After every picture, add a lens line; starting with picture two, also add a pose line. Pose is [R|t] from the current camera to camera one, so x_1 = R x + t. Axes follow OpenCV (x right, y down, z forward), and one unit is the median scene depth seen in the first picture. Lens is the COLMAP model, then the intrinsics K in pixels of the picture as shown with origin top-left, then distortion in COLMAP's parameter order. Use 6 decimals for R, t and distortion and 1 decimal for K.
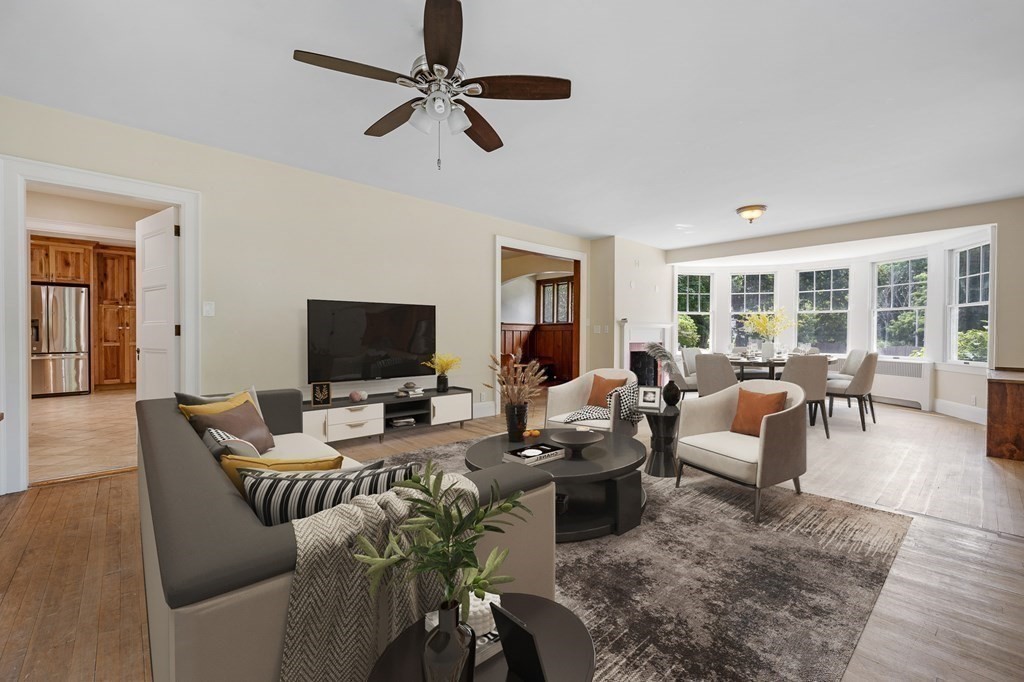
lens RADIAL K [[428.1, 0, 504.4], [0, 428.1, 336.5], [0, 0, 1]] dist [0.000692, -0.000092]
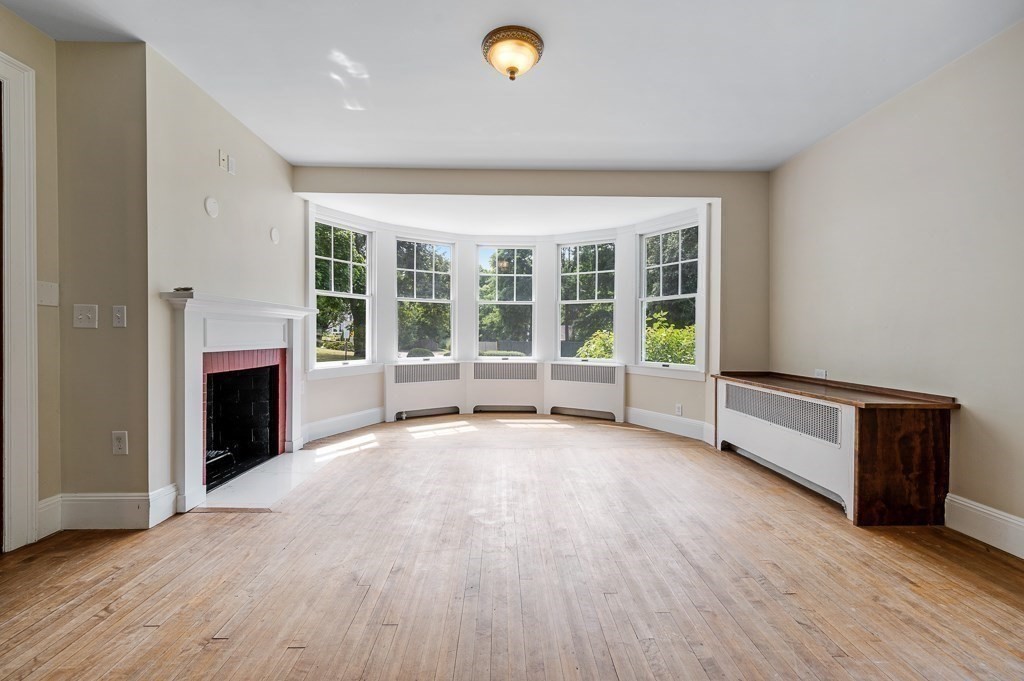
lens RADIAL K [[428.1, 0, 512.6], [0, 428.1, 340.6], [0, 0, 1]] dist [0.000692, -0.000092]
pose [[0.646781, -0.012911, 0.762567, 0.183042], [0.002326, 0.999885, 0.014956, -0.001386], [-0.762673, -0.007899, 0.646736, 0.550890]]
